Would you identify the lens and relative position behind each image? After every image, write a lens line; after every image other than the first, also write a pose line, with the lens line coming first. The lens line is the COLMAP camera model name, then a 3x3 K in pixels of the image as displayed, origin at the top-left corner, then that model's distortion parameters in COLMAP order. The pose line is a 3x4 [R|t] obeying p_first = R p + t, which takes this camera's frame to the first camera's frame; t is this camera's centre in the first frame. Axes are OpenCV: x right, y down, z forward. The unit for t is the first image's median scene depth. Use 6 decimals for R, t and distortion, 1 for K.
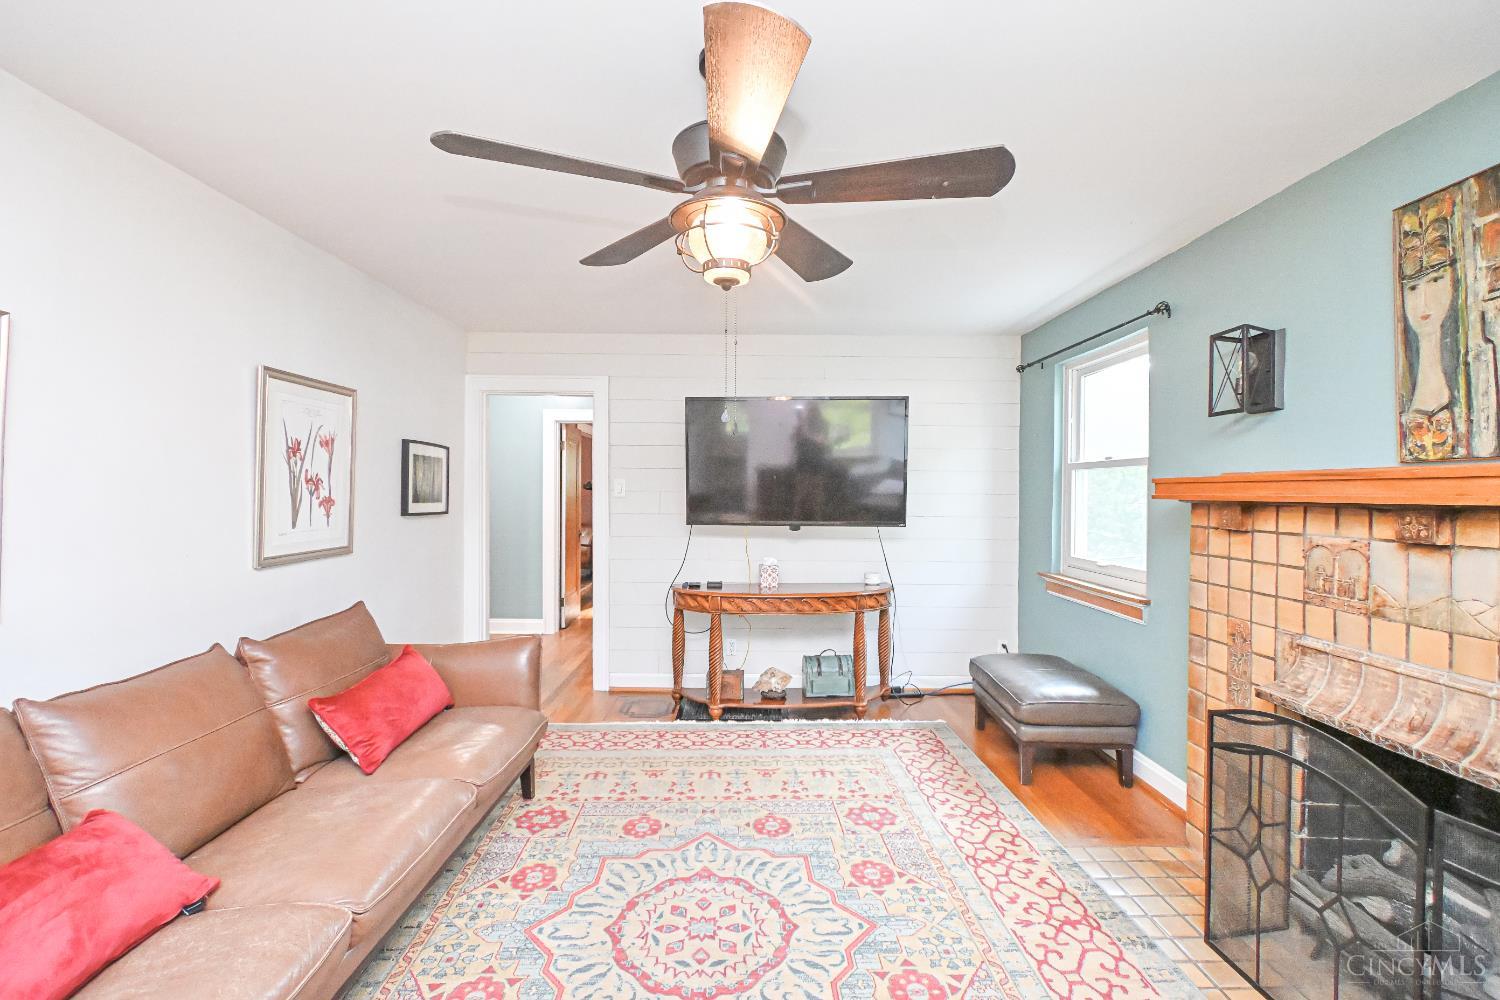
lens RADIAL K [[660.1, 0, 747.4], [0, 660.1, 497.5], [0, 0, 1]] dist [0.007366, -0.003849]
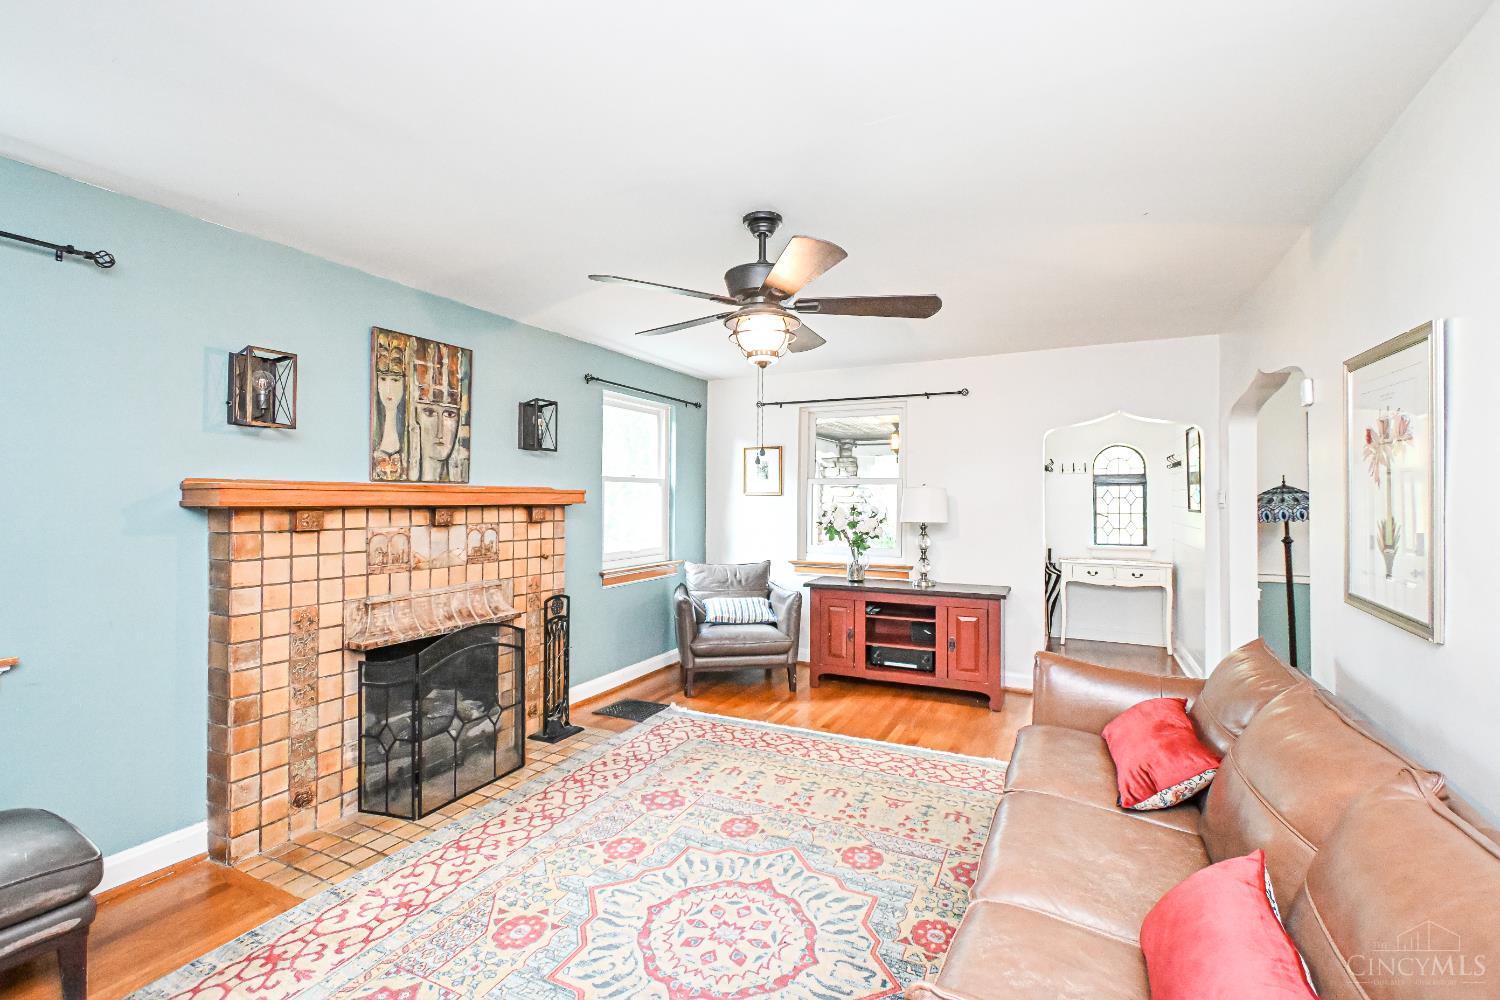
lens RADIAL K [[660.1, 0, 750.6], [0, 660.1, 498.6], [0, 0, 1]] dist [0.007366, -0.003849]
pose [[-0.891849, -0.008473, 0.452254, -0.520178], [-0.004853, 0.999946, 0.009162, -0.023742], [-0.452308, 0.005976, -0.891842, 1.772965]]
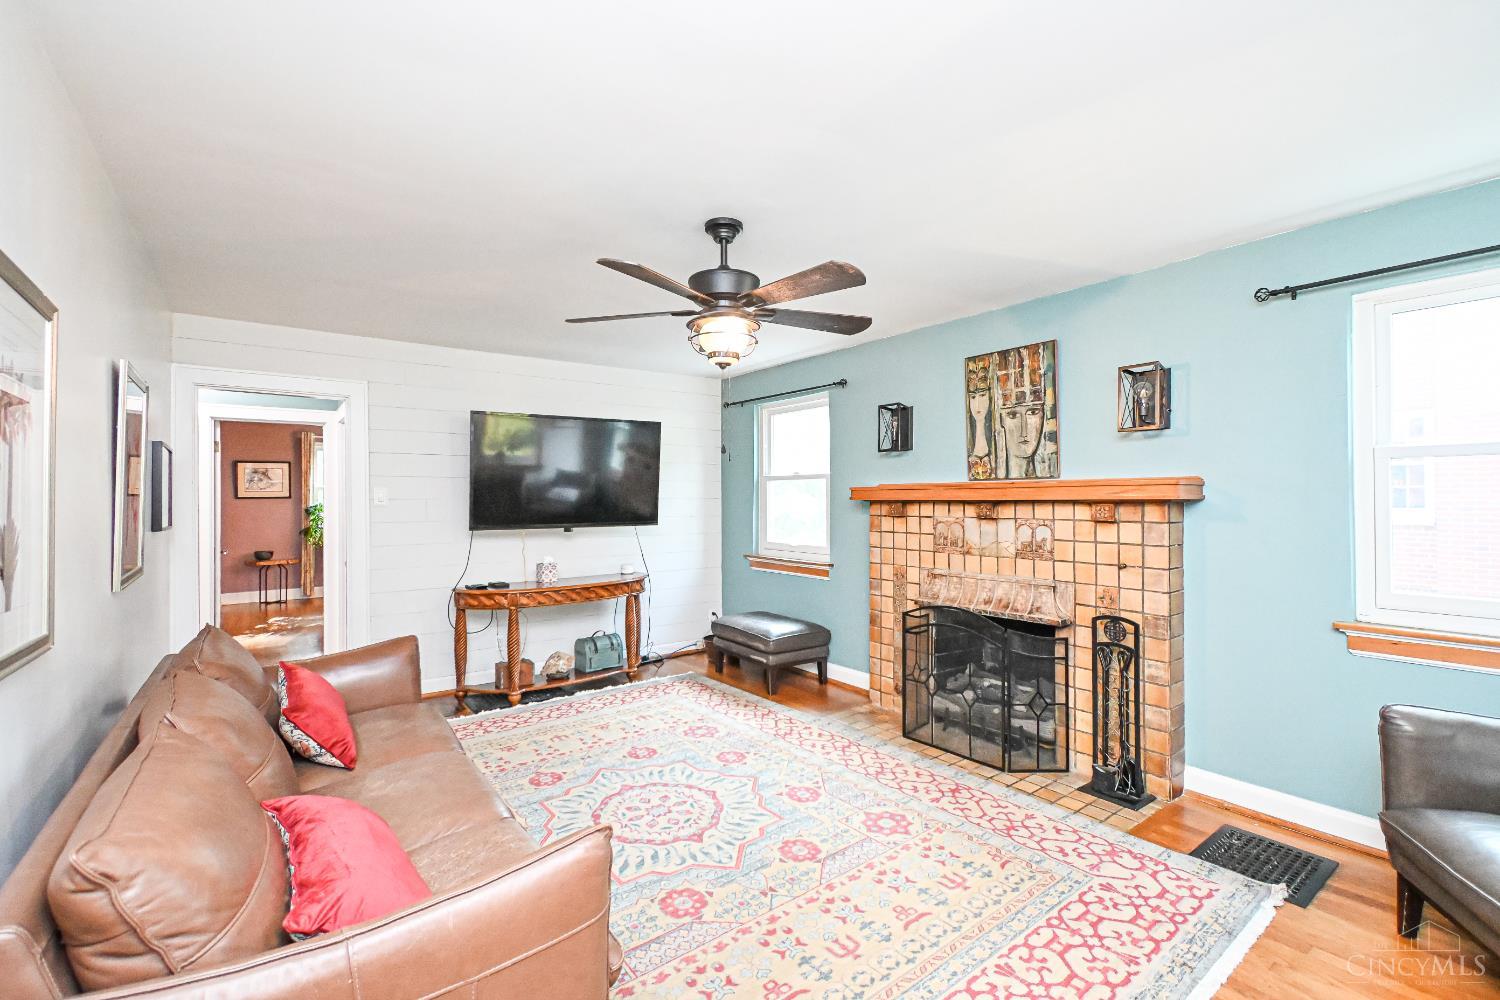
lens RADIAL K [[660.1, 0, 751.8], [0, 660.1, 499.5], [0, 0, 1]] dist [0.007366, -0.003849]
pose [[0.805510, -0.010704, 0.592485, -0.684556], [0.014503, 0.999893, -0.001654, 0.000827], [-0.592405, 0.009925, 0.805579, -0.228975]]
